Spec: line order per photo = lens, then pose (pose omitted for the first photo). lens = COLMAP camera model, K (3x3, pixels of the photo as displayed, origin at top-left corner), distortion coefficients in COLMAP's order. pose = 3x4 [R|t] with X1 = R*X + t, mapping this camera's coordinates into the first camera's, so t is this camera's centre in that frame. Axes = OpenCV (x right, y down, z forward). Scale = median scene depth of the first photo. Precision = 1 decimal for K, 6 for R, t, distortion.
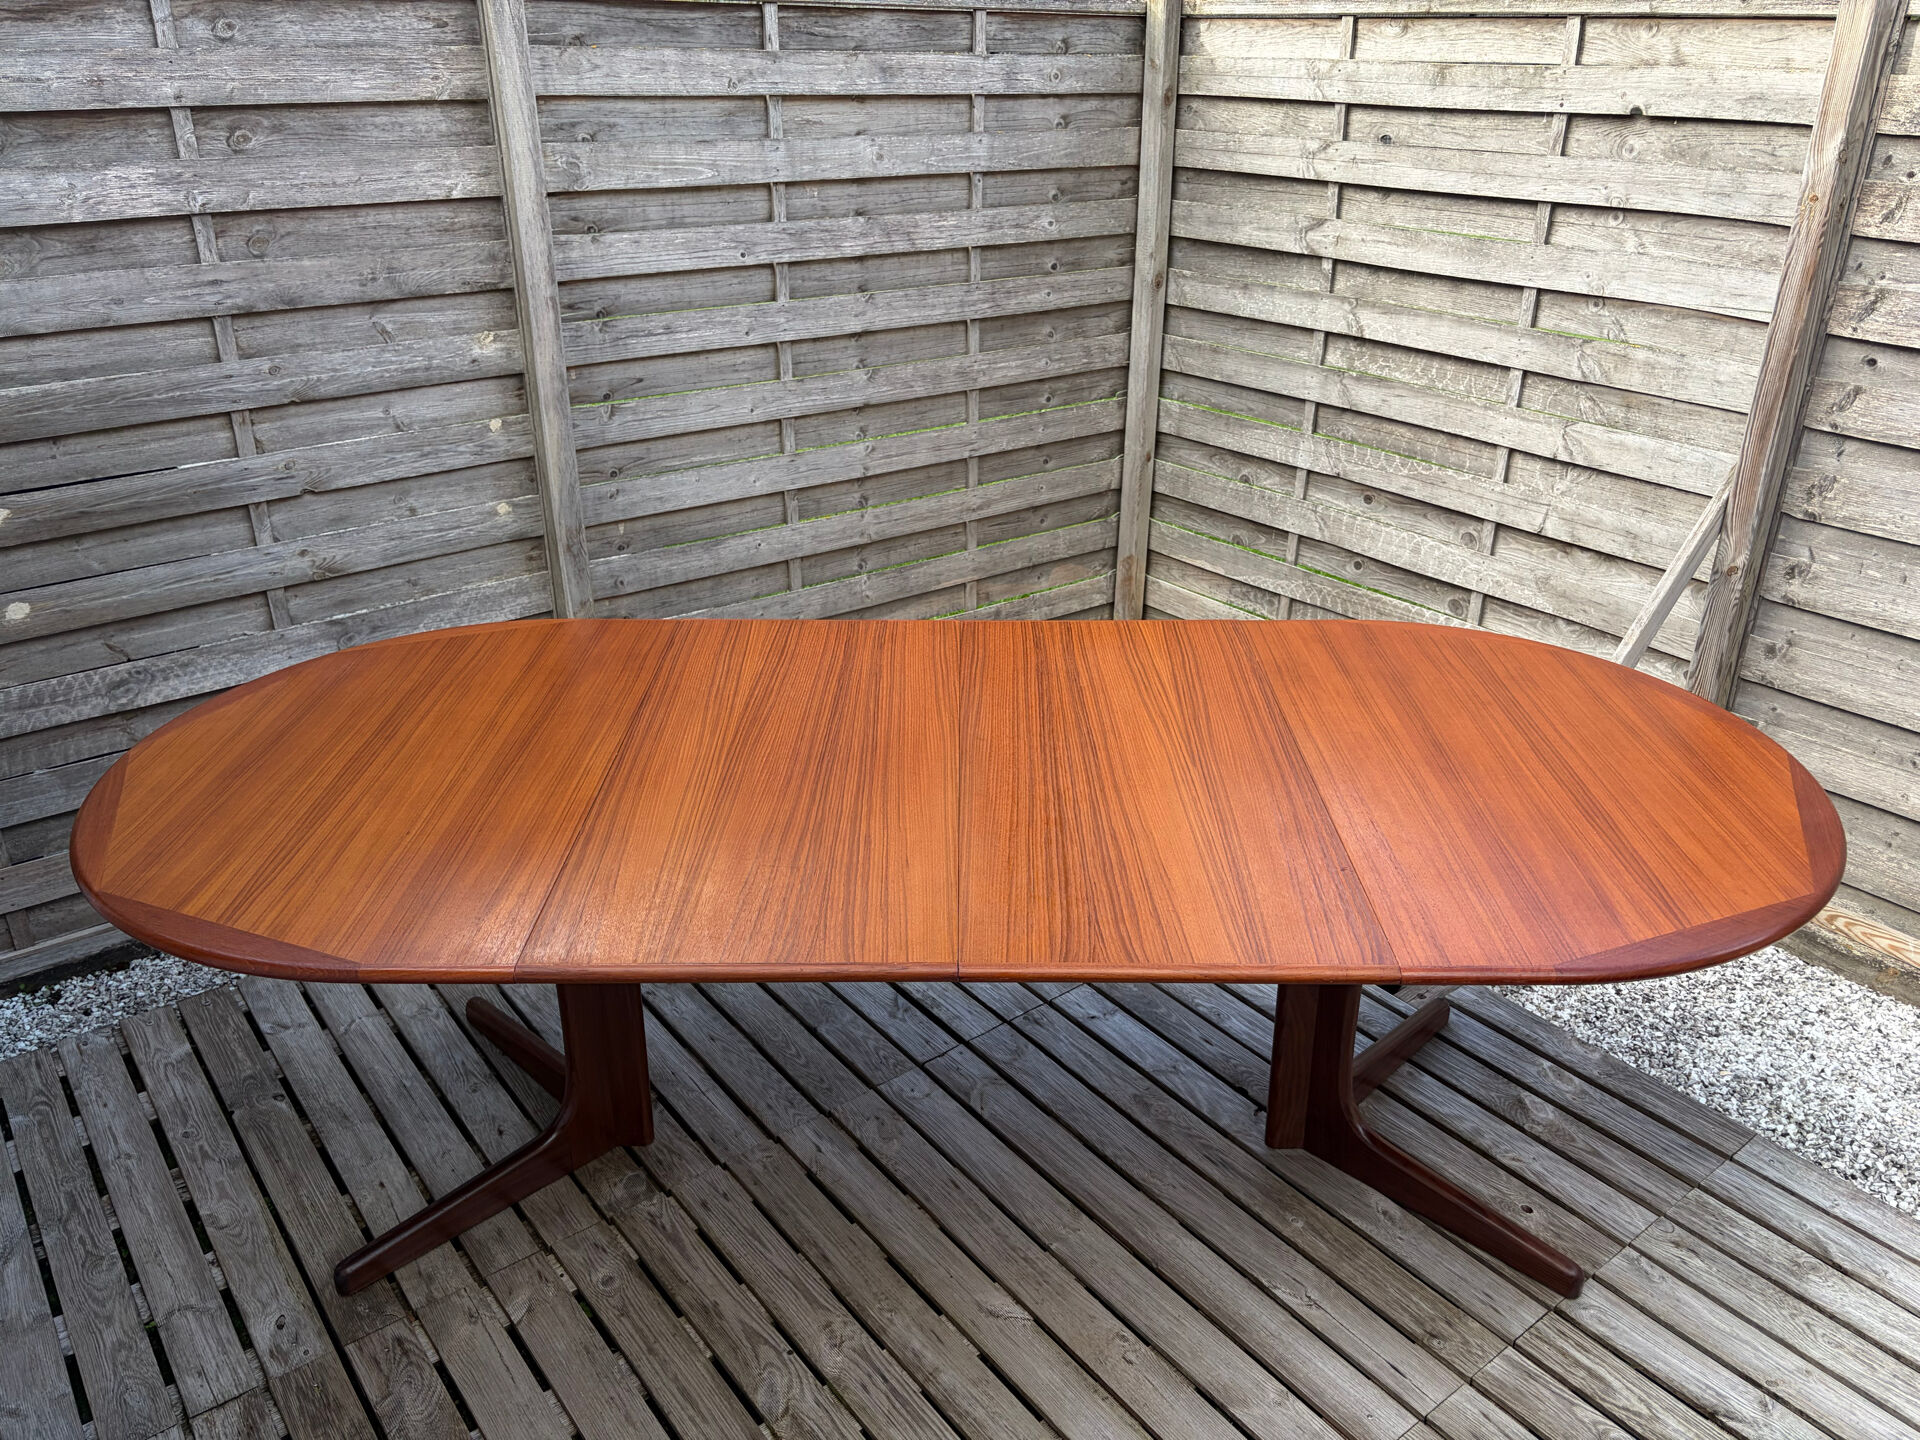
lens RADIAL K [[1460.5, 0, 965.9], [0, 1460.5, 719.8], [0, 0, 1]] dist [0.038542, -0.038749]
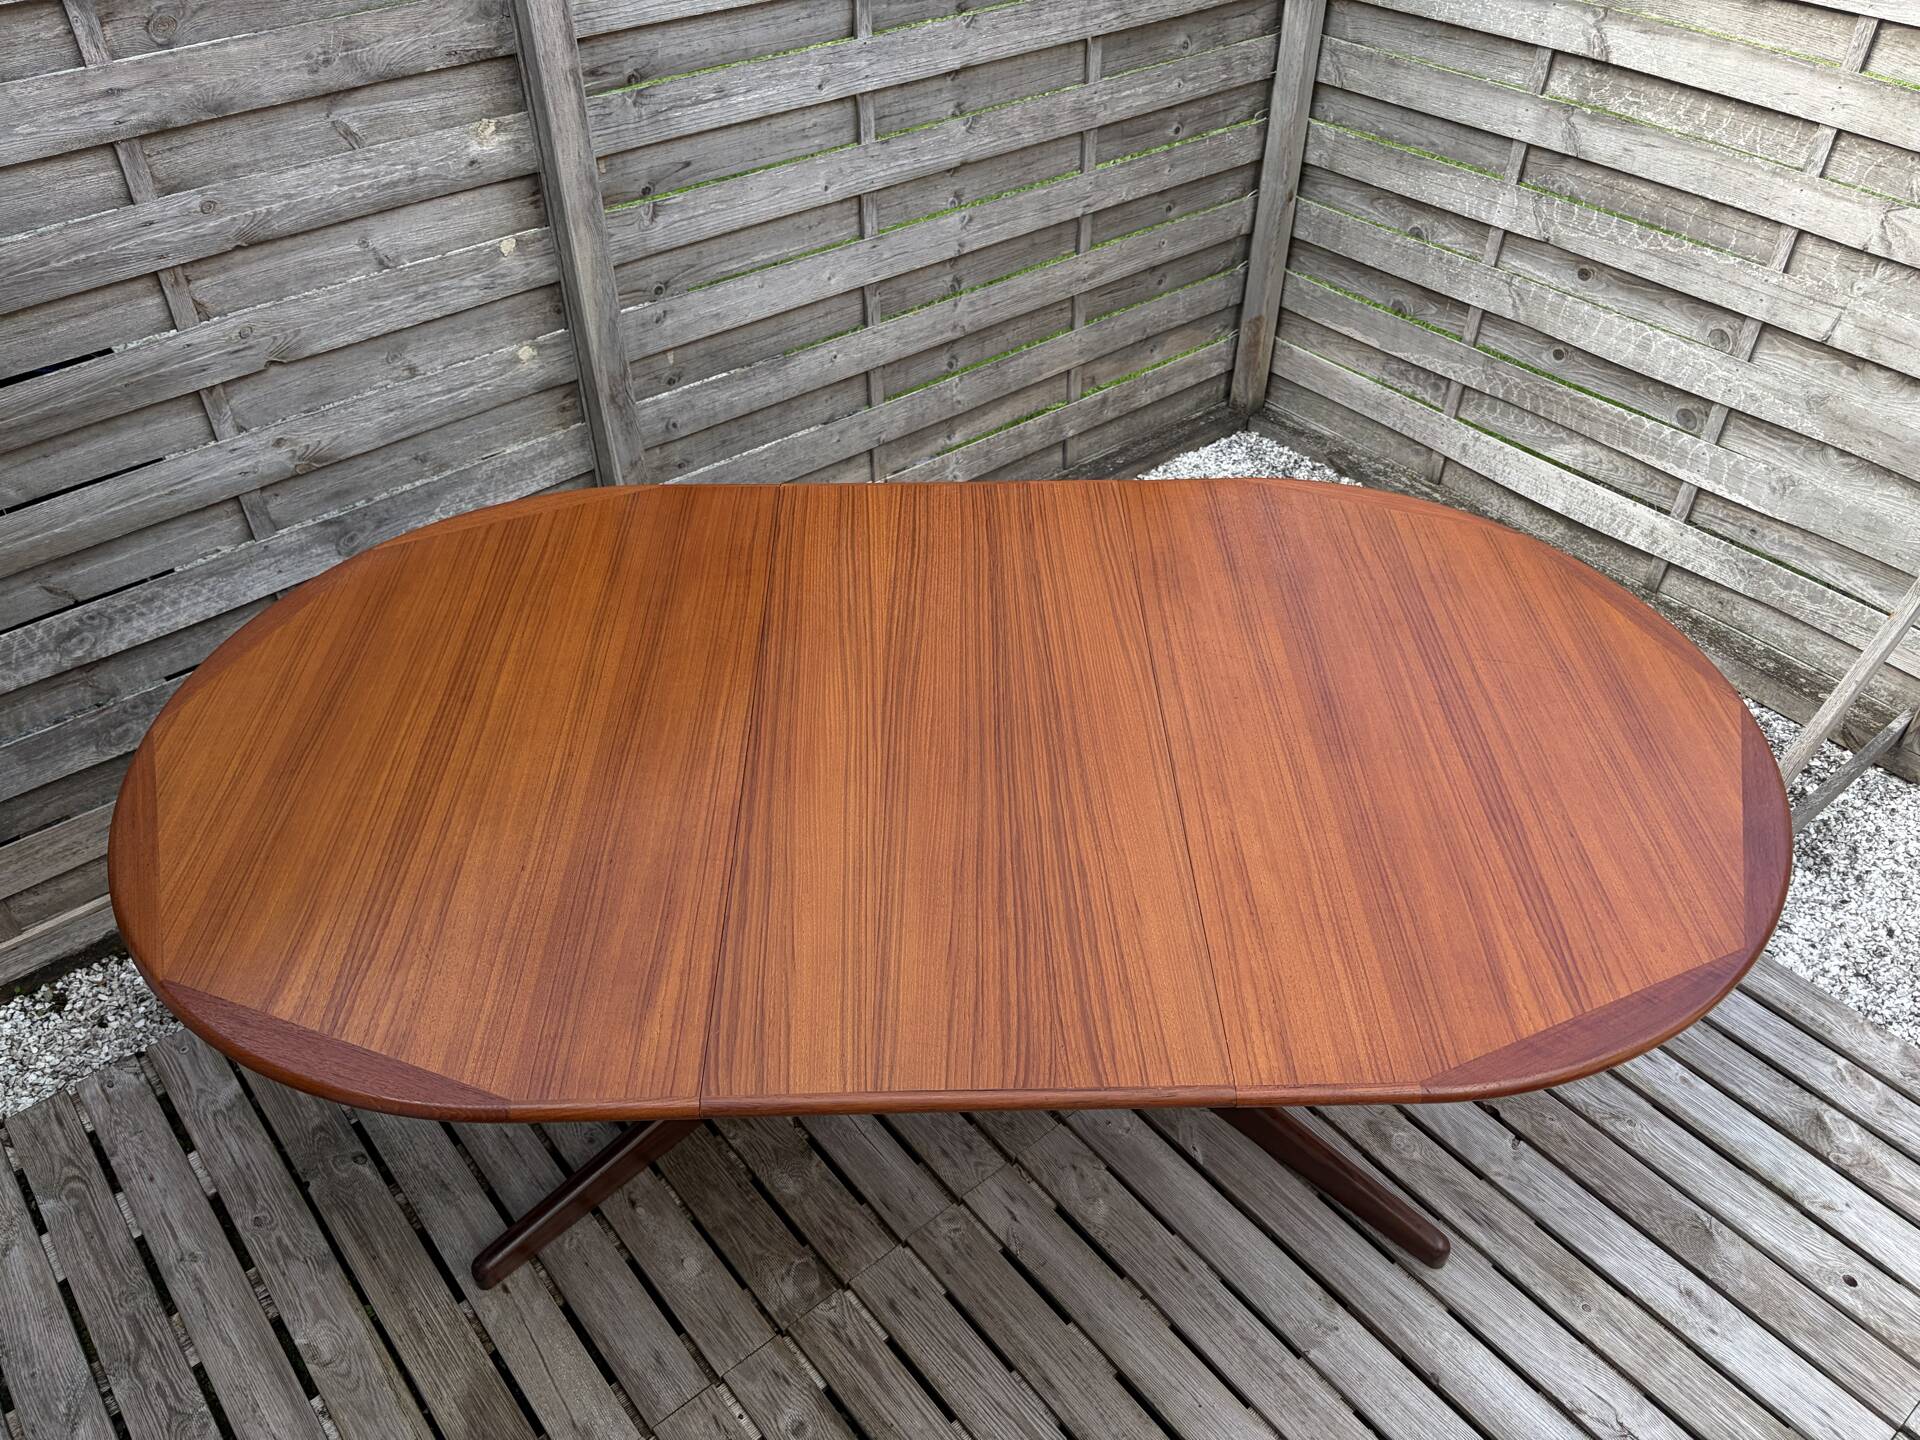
lens RADIAL K [[1460.5, 0, 967.9], [0, 1460.5, 720.3], [0, 0, 1]] dist [0.038542, -0.038749]
pose [[0.999372, -0.024440, 0.025660, -0.107091], [0.016668, 0.963204, 0.268255, -0.161029], [-0.031272, -0.267659, 0.963006, 0.196633]]
